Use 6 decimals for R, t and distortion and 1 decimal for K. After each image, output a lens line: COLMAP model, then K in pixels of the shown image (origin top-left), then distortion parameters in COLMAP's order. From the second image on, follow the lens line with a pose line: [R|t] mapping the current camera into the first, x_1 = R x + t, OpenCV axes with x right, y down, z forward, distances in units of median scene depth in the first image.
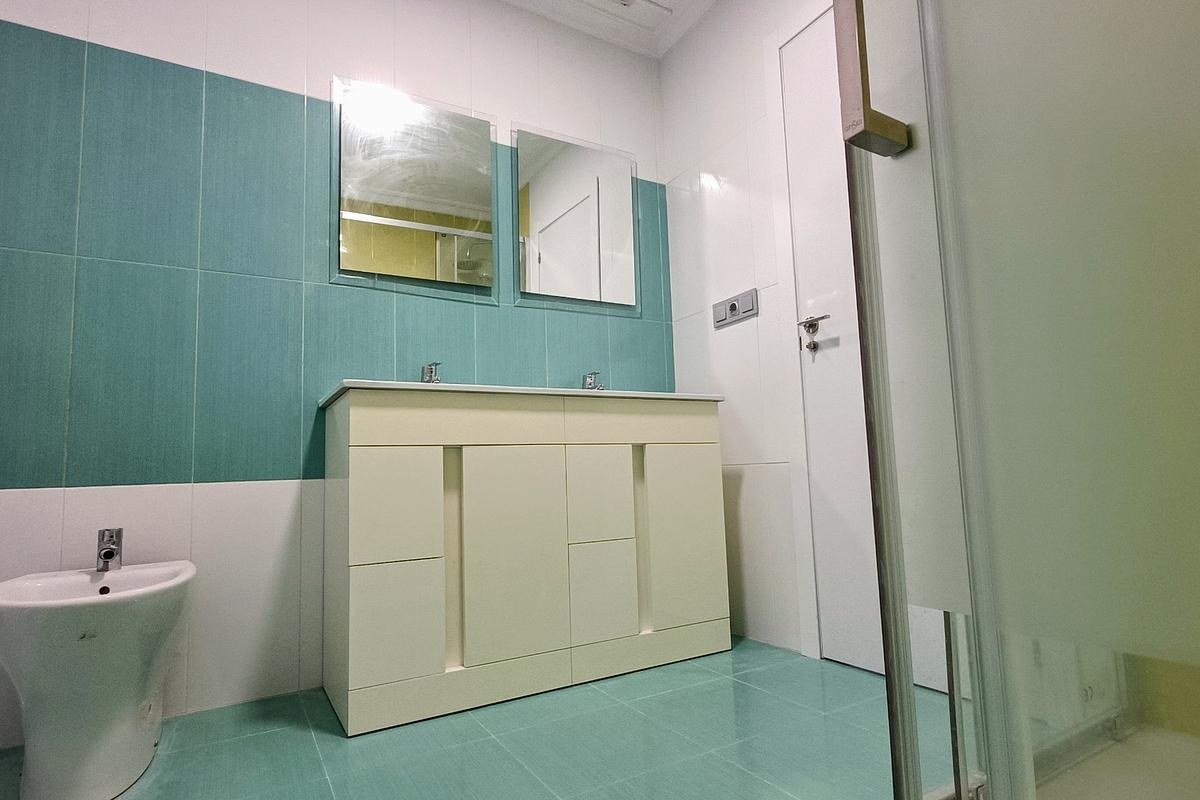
lens RADIAL K [[633.1, 0, 602.9], [0, 633.1, 406.6], [0, 0, 1]] dist [0.002025, 0.000490]
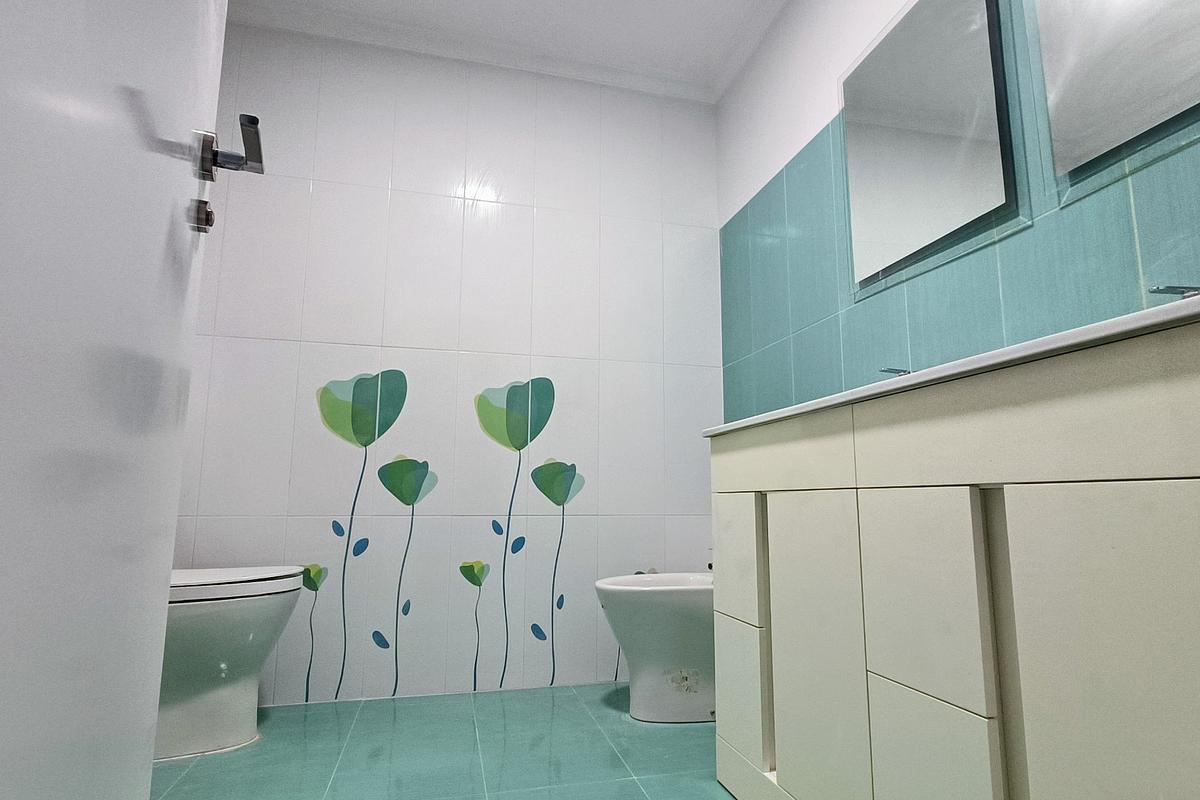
lens RADIAL K [[633.1, 0, 602.9], [0, 633.1, 406.6], [0, 0, 1]] dist [0.002025, 0.000490]
pose [[-0.282881, -0.109663, -0.952865, 0.511493], [0.100674, 0.984560, -0.143198, 0.042033], [0.953857, -0.136437, -0.267473, 0.883987]]
